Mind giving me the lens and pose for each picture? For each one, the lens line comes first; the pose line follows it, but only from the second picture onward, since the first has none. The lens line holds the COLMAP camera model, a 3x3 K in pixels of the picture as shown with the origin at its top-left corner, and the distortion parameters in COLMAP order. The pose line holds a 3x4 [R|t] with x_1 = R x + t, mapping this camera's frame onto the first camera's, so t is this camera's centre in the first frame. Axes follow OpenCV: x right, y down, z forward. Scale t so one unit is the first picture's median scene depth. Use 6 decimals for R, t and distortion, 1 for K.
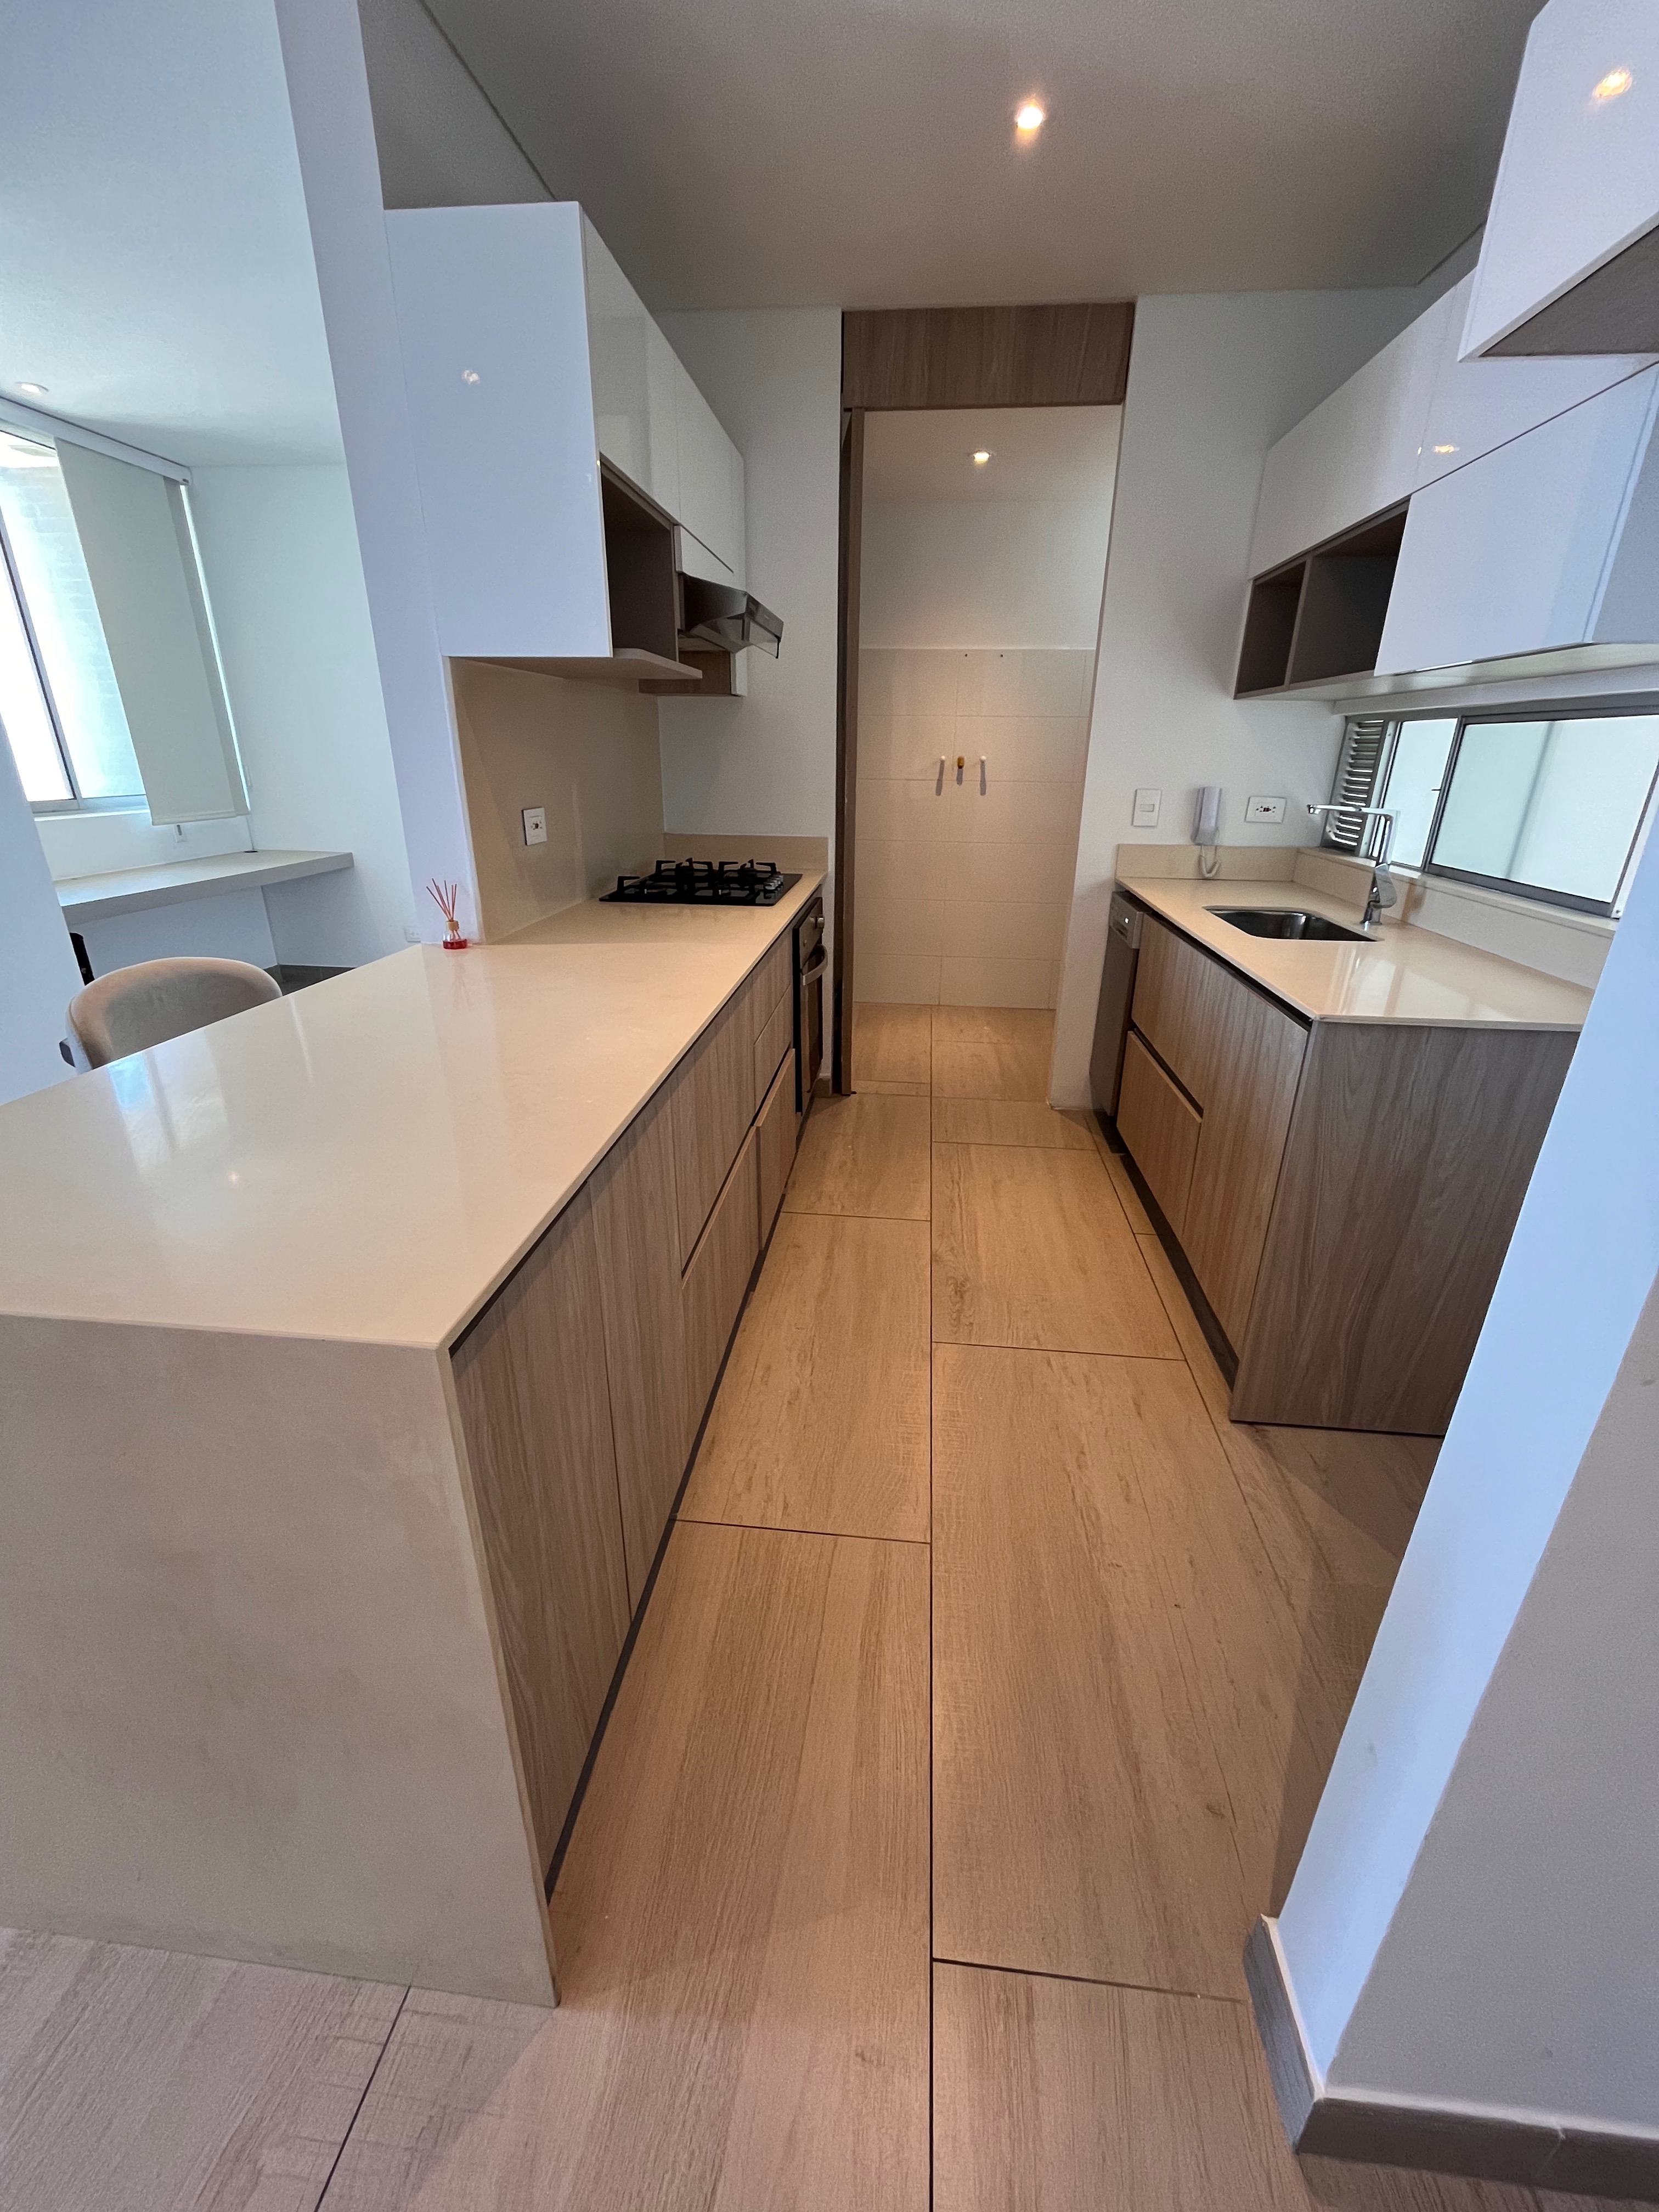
lens RADIAL K [[892.3, 0, 833.6], [0, 892.3, 1108.4], [0, 0, 1]] dist [0.001788, 0.000299]
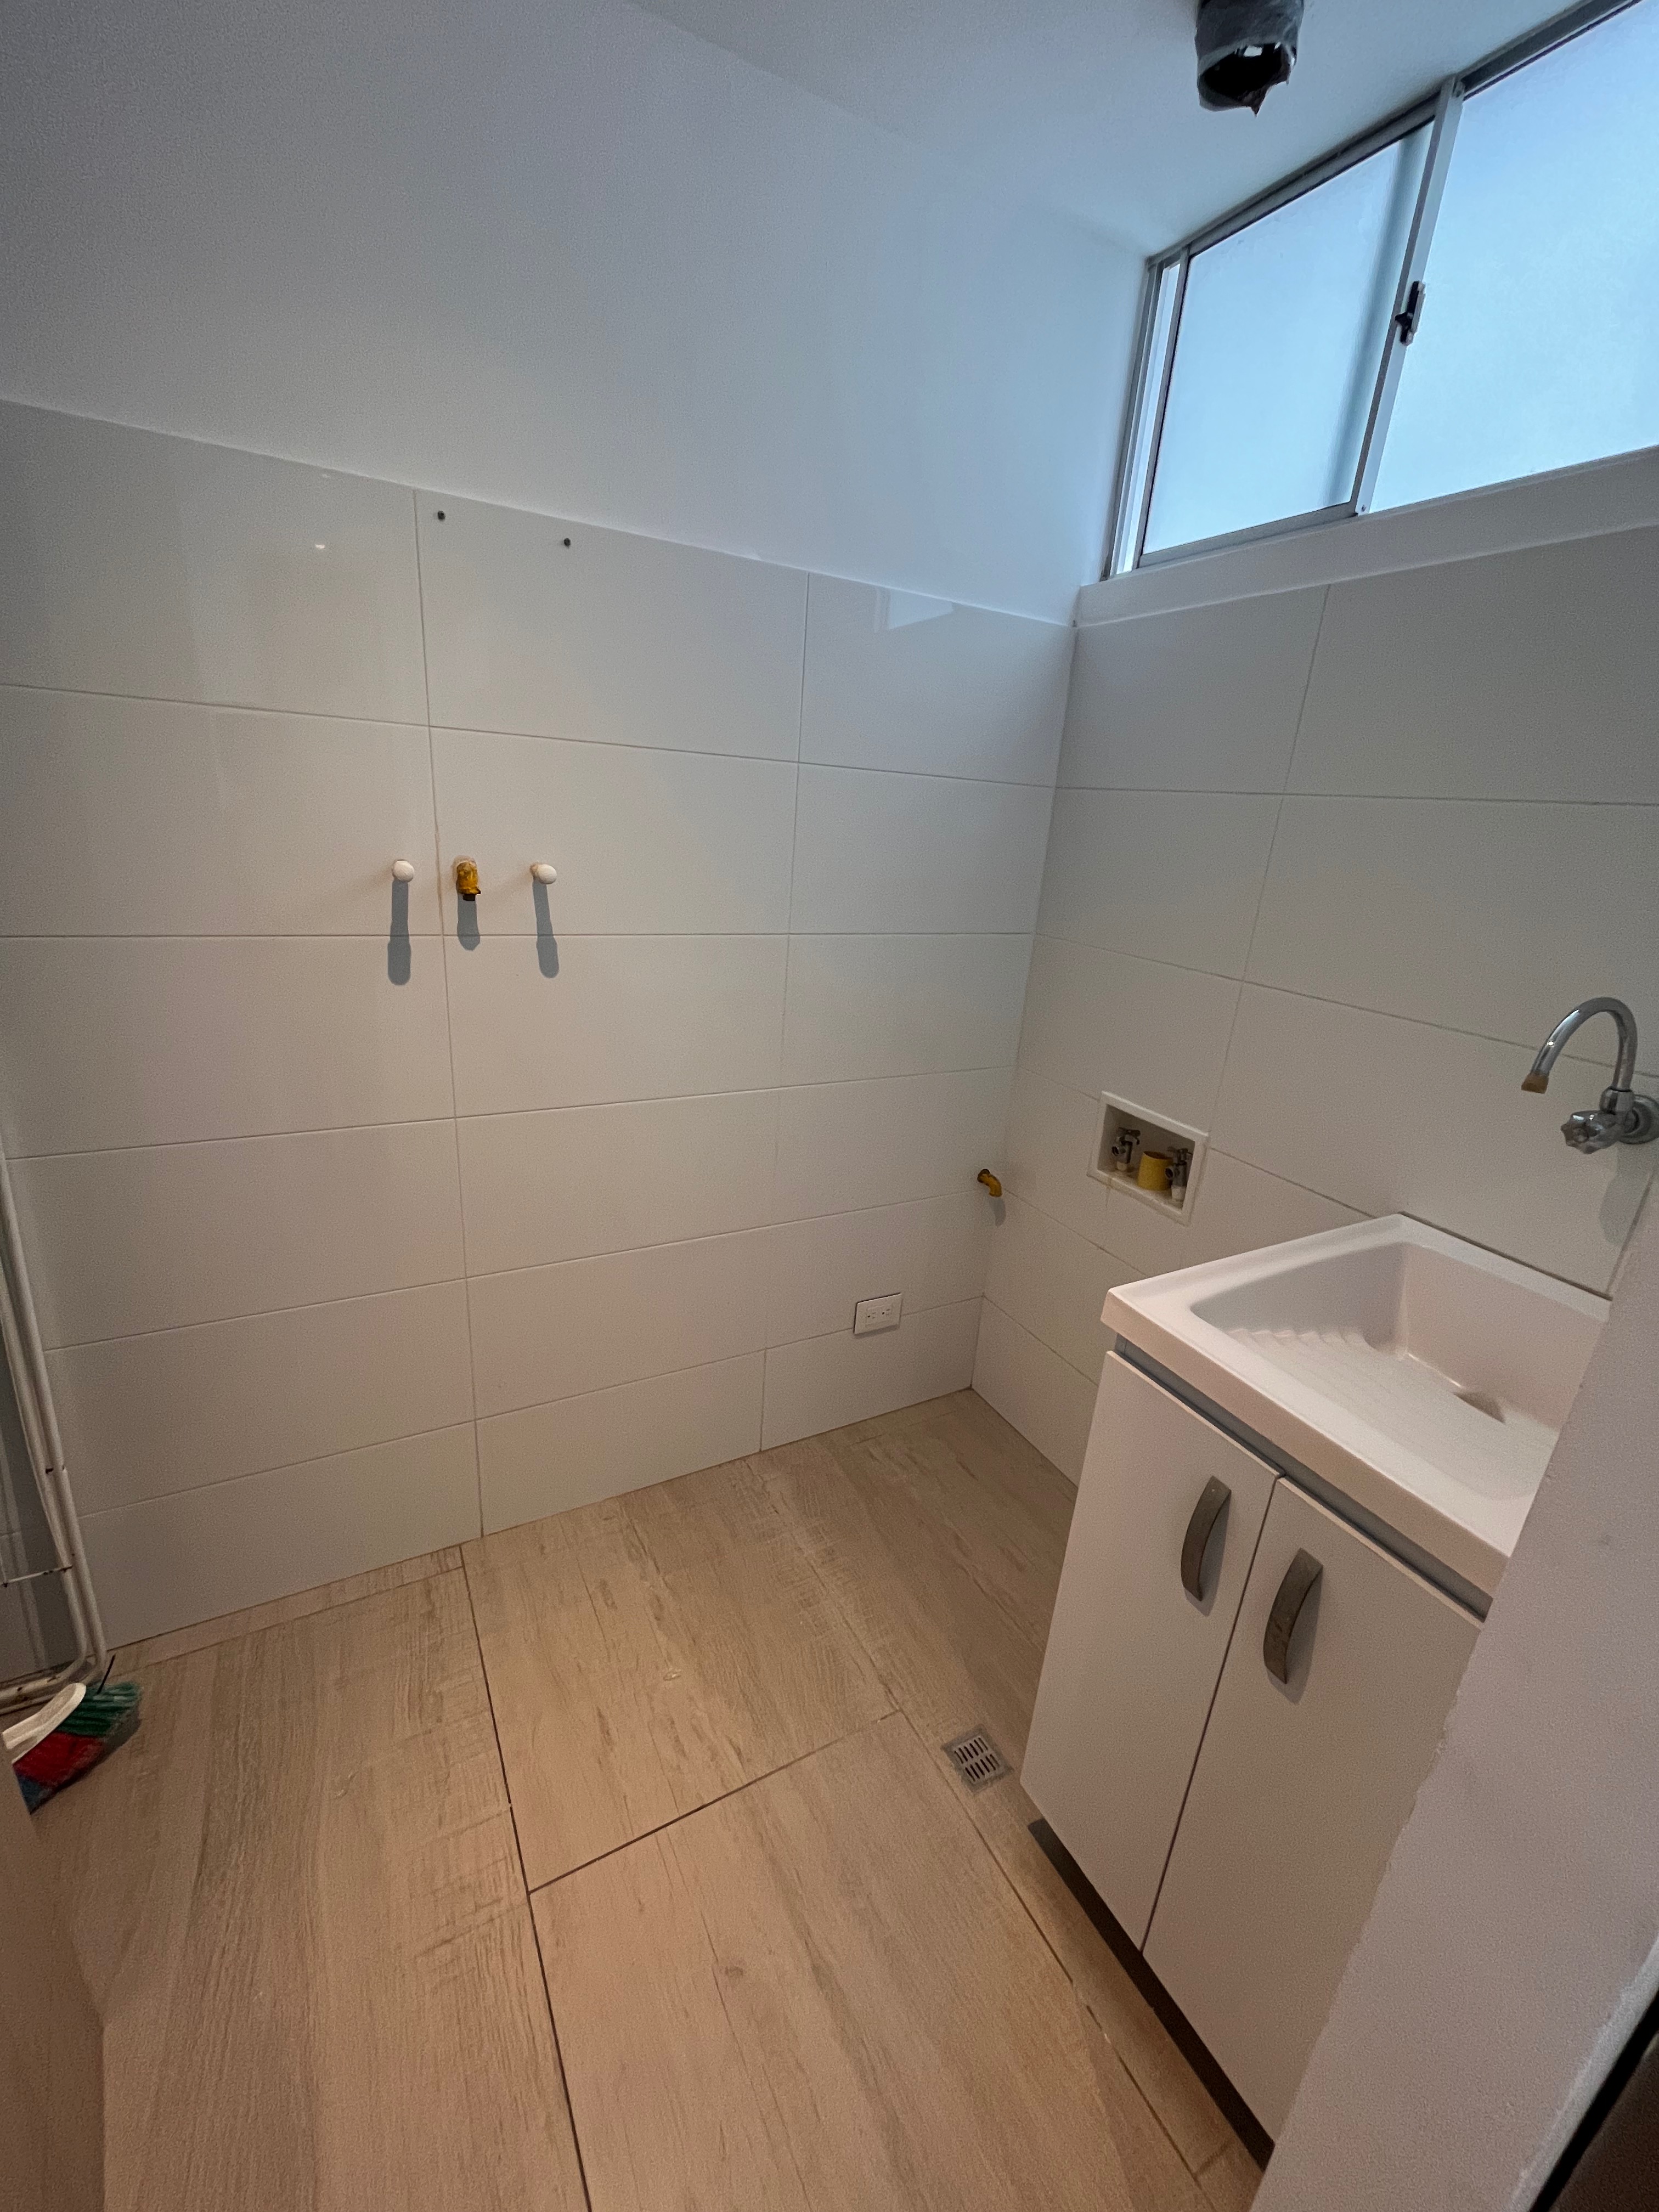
lens RADIAL K [[892.3, 0, 830.5], [0, 892.3, 1094.5], [0, 0, 1]] dist [0.001788, 0.000299]
pose [[0.821137, -0.137242, 0.553984, 0.065786], [0.158139, 0.987364, 0.010207, -0.298870], [-0.548385, 0.079225, 0.832465, 0.683974]]
